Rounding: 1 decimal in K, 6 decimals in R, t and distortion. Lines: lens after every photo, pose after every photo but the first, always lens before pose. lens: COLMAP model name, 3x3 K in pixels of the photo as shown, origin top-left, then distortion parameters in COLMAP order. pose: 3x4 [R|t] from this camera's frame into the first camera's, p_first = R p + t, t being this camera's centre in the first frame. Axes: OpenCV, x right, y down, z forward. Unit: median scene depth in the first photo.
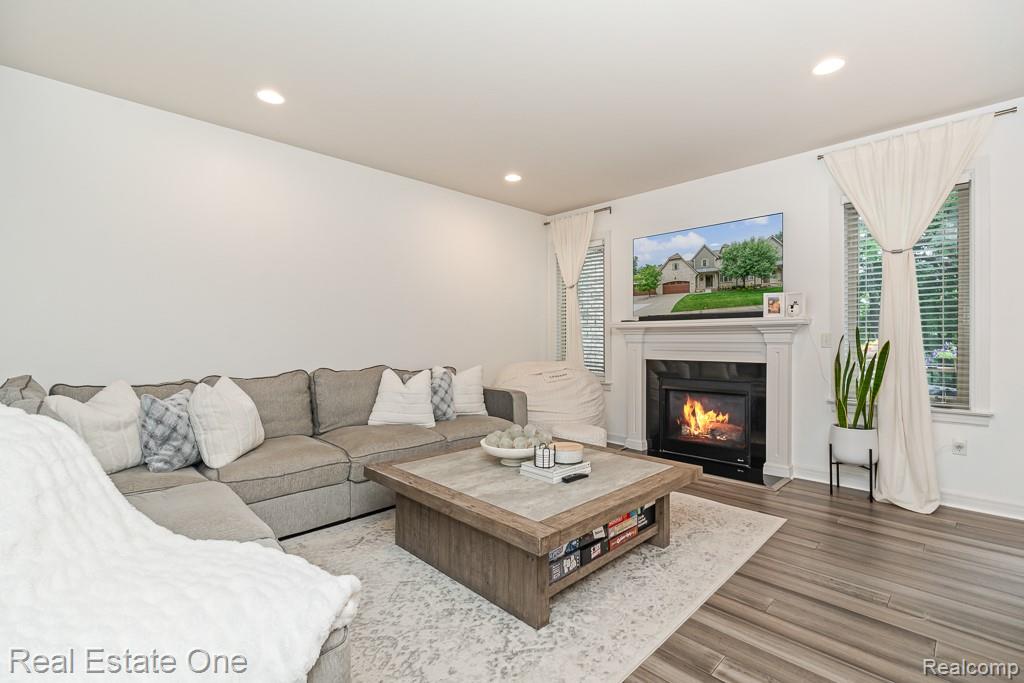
lens RADIAL K [[461.4, 0, 512.0], [0, 461.4, 341.5], [0, 0, 1]] dist [-0.000775, 0.000398]
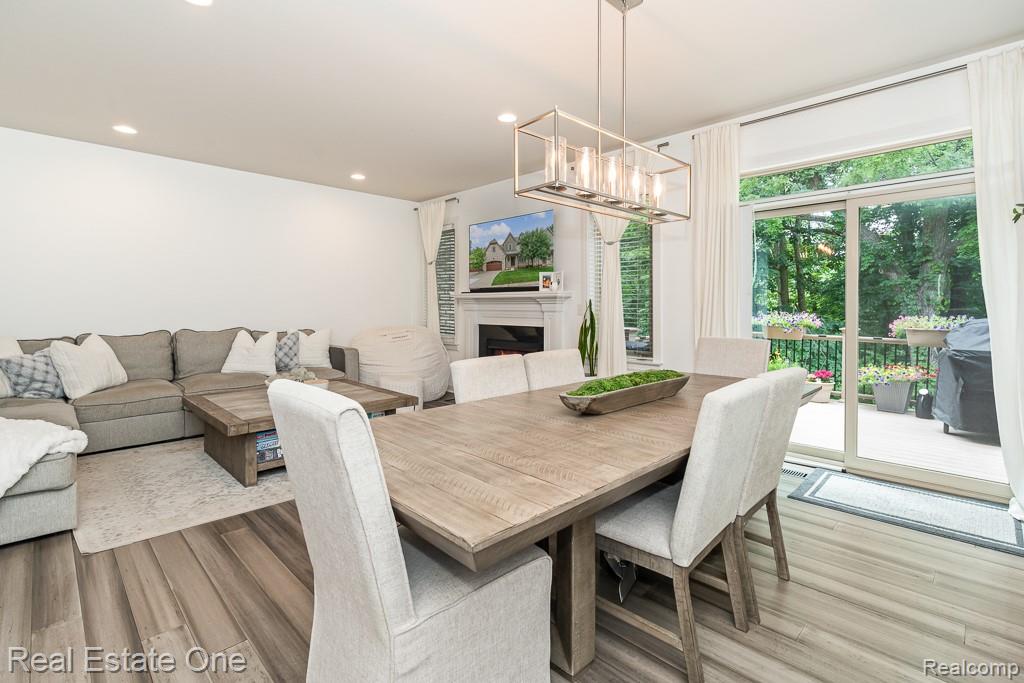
lens RADIAL K [[472.2, 0, 513.4], [0, 472.2, 310.9], [0, 0, 1]] dist [-0.000910, -0.000167]
pose [[0.999884, 0.003382, 0.014854, 0.448557], [-0.003416, 0.999992, 0.002237, 0.000523], [-0.014846, -0.002287, 0.999887, -0.308934]]
